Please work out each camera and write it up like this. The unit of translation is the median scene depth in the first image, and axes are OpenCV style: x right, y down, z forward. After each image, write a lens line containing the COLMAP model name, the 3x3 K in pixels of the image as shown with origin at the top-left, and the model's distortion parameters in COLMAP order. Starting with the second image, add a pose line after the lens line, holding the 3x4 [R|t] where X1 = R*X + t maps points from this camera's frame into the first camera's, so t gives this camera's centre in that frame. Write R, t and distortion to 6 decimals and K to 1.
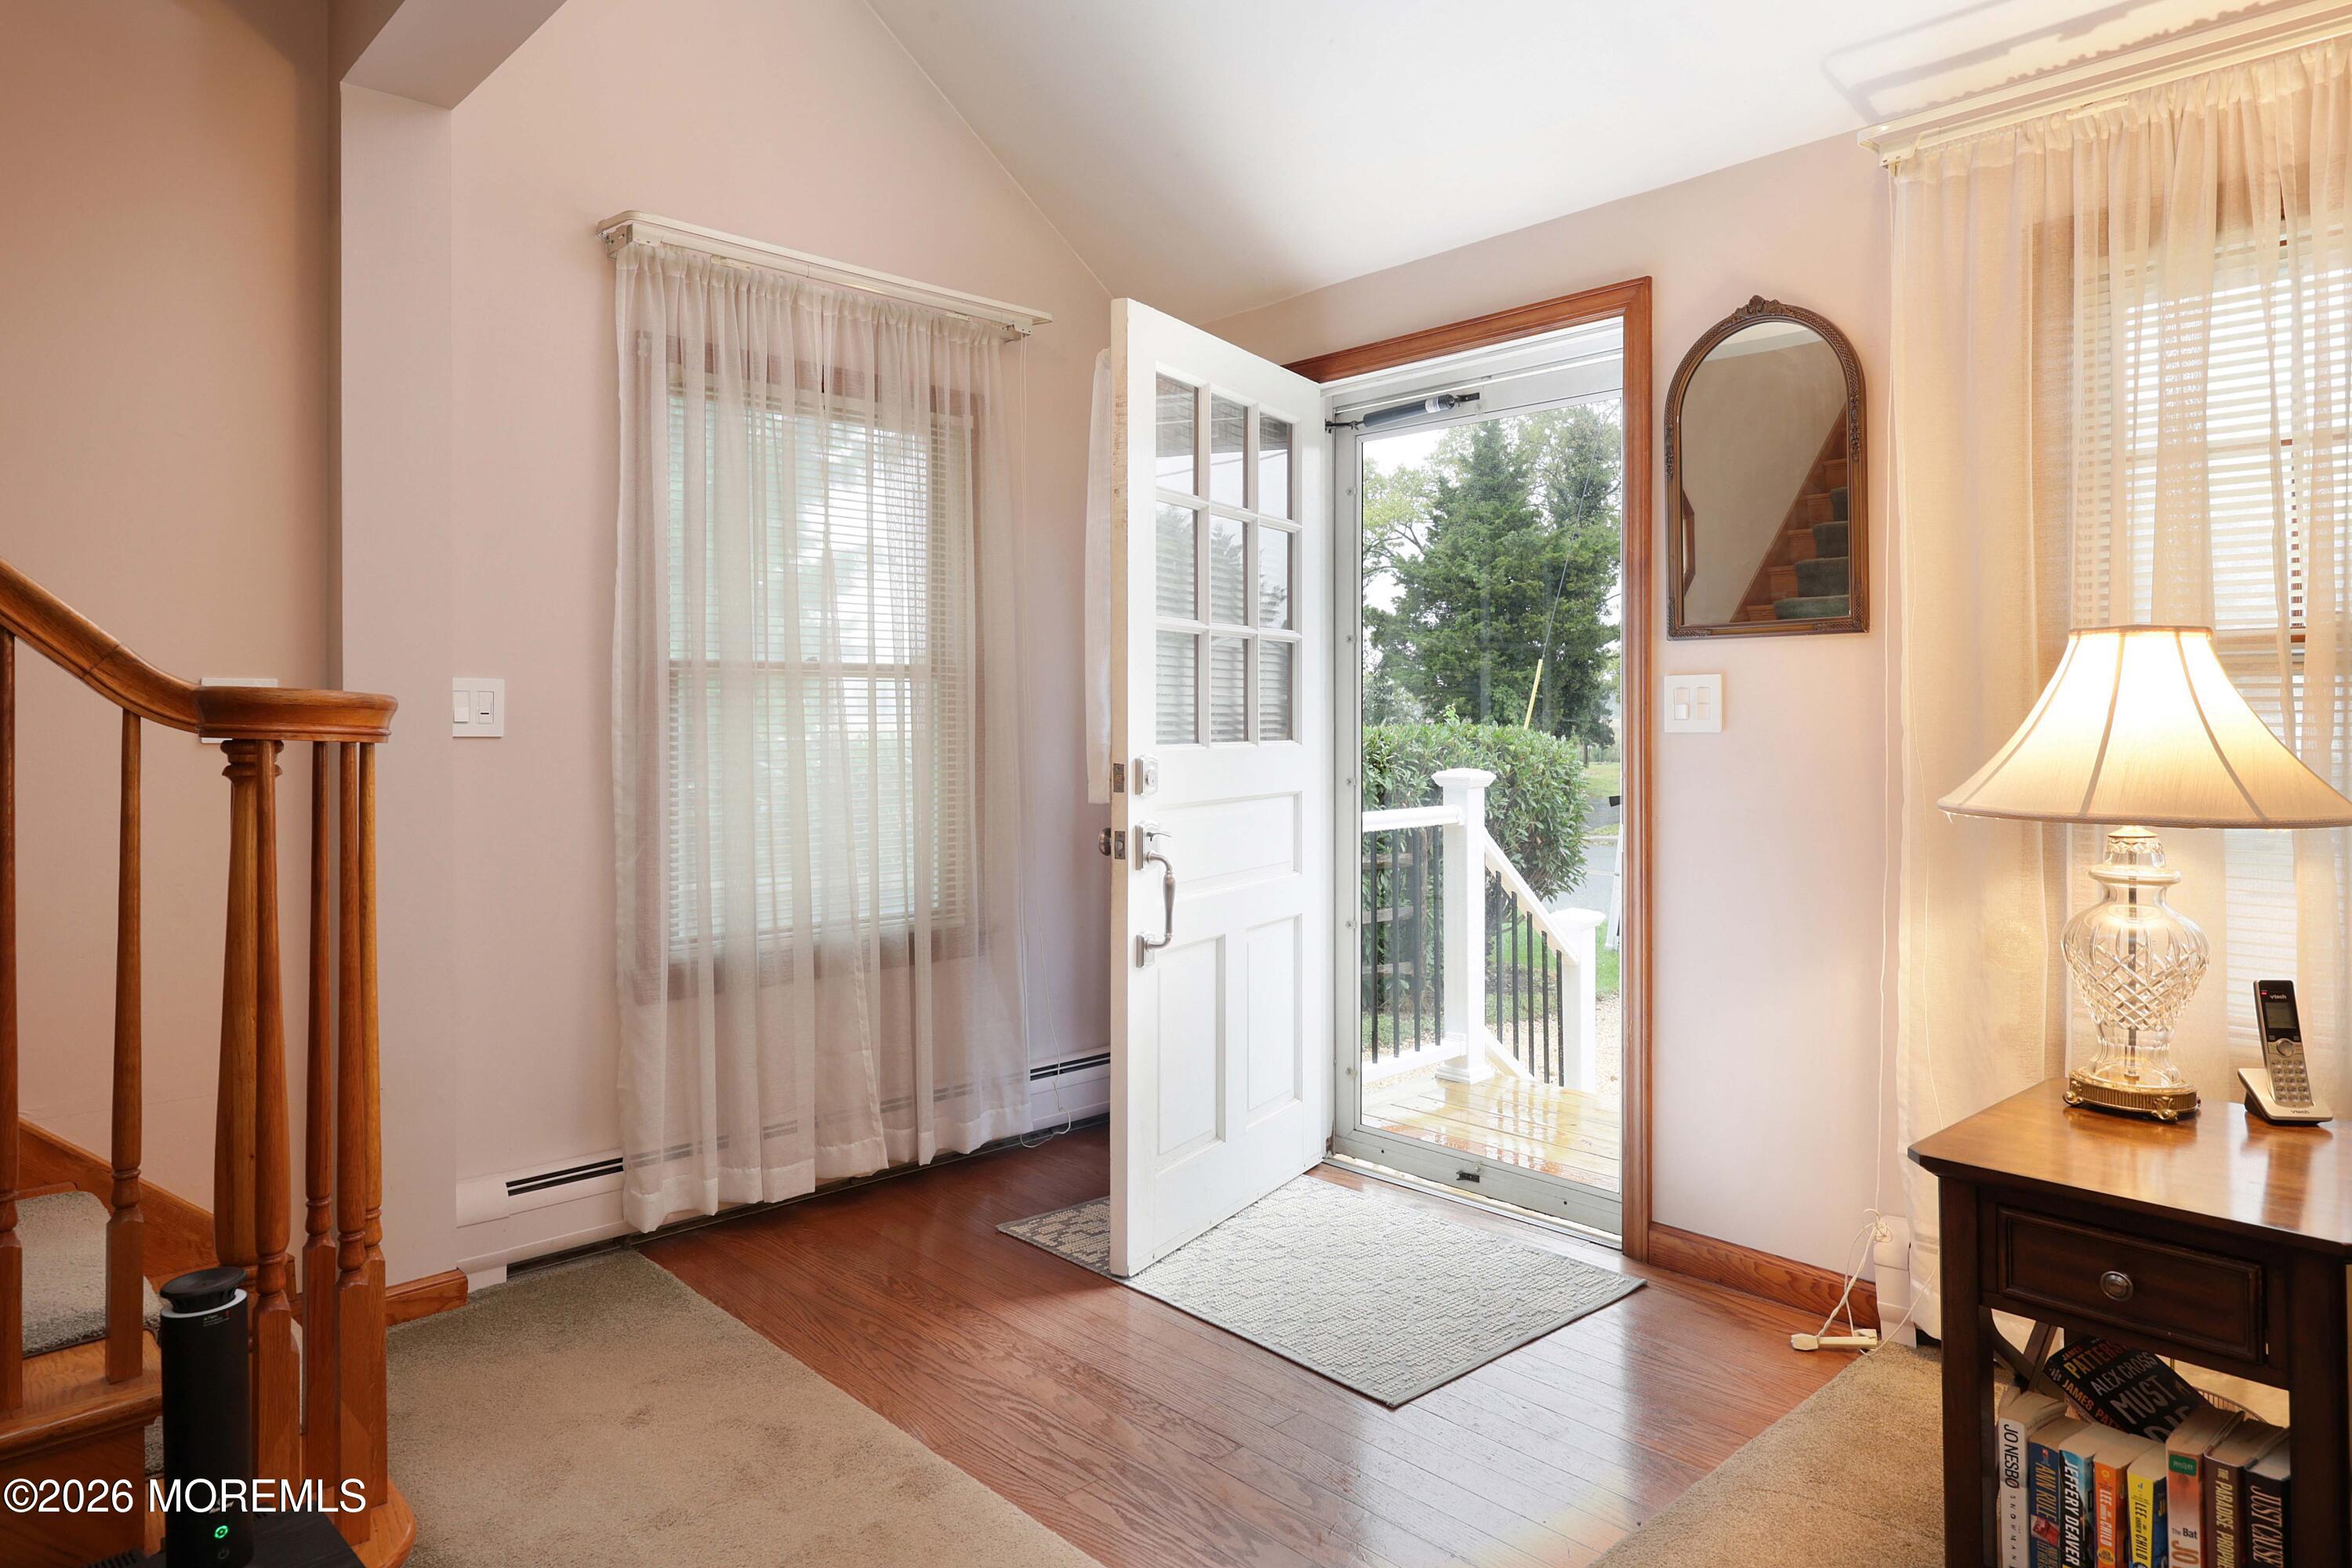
lens RADIAL K [[1419.9, 0, 1176.0], [0, 1419.9, 784.0], [0, 0, 1]] dist [0.080434, -0.000202]
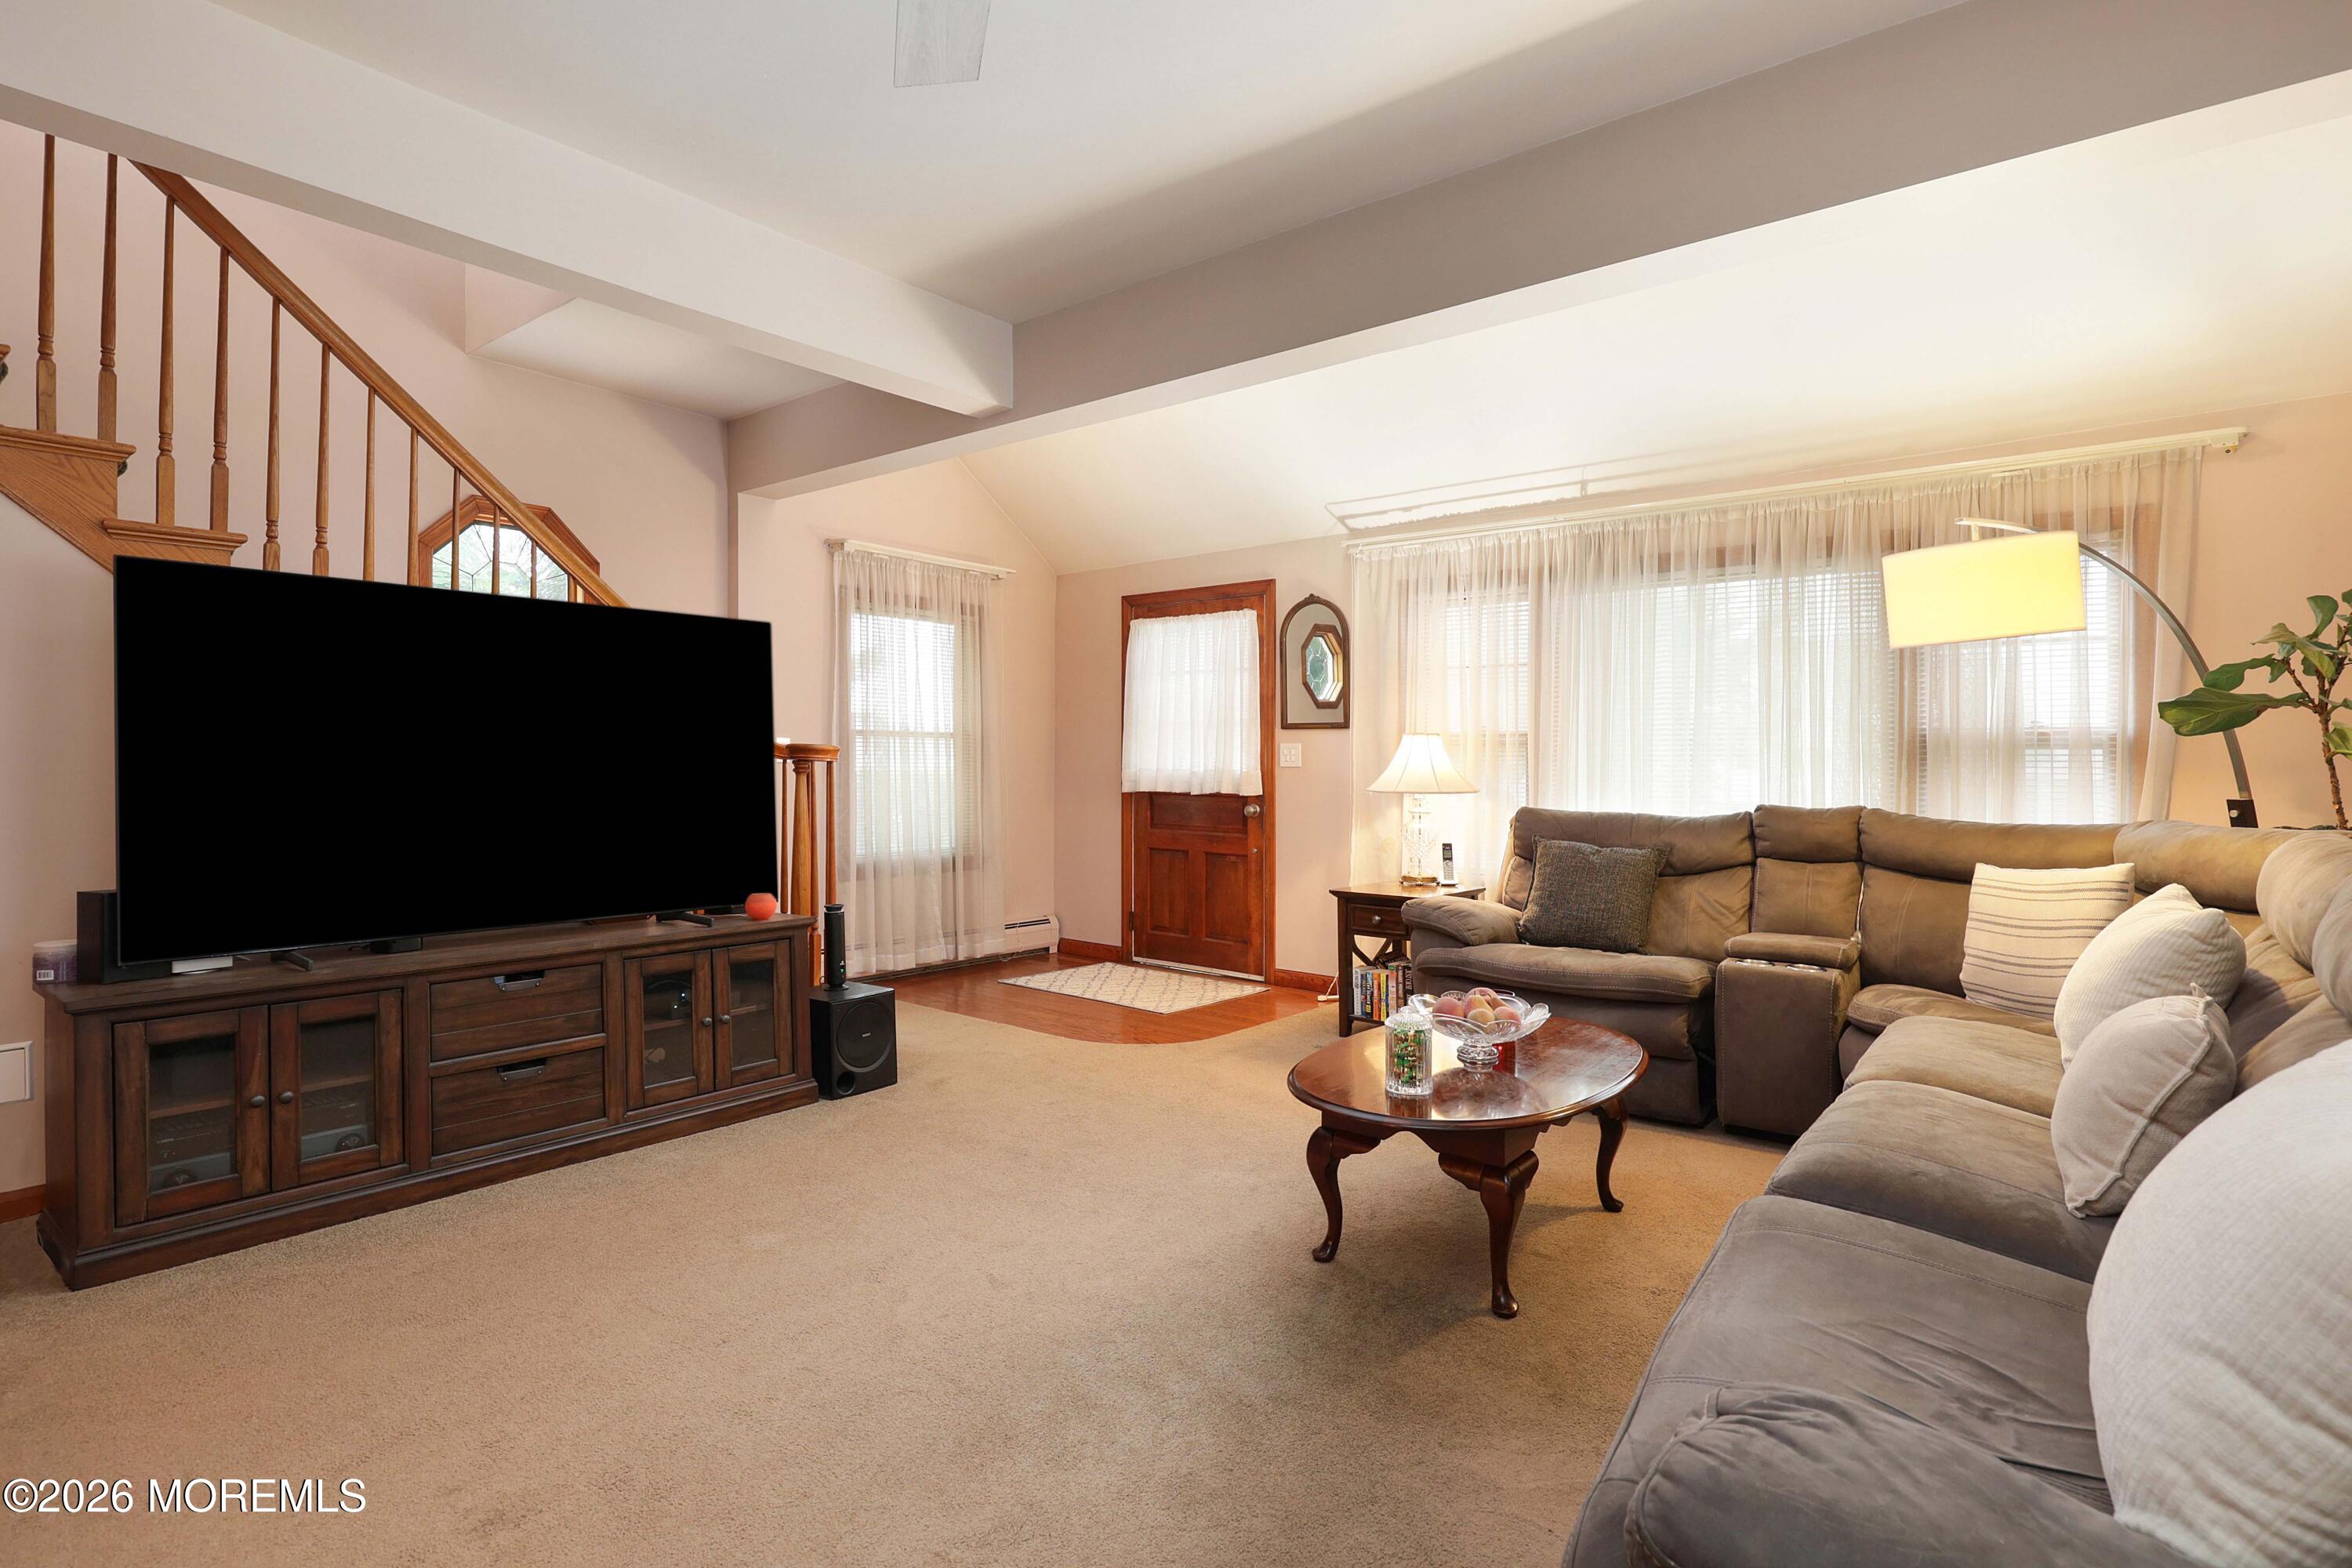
lens RADIAL K [[1116.9, 0, 1176.0], [0, 1116.9, 784.0], [0, 0, 1]] dist [0.000152, -0.000143]
pose [[0.988350, 0.003979, 0.152149, -0.114949], [0.000489, 0.999570, -0.029314, 0.046539], [-0.152200, 0.029046, 0.987923, -0.753834]]
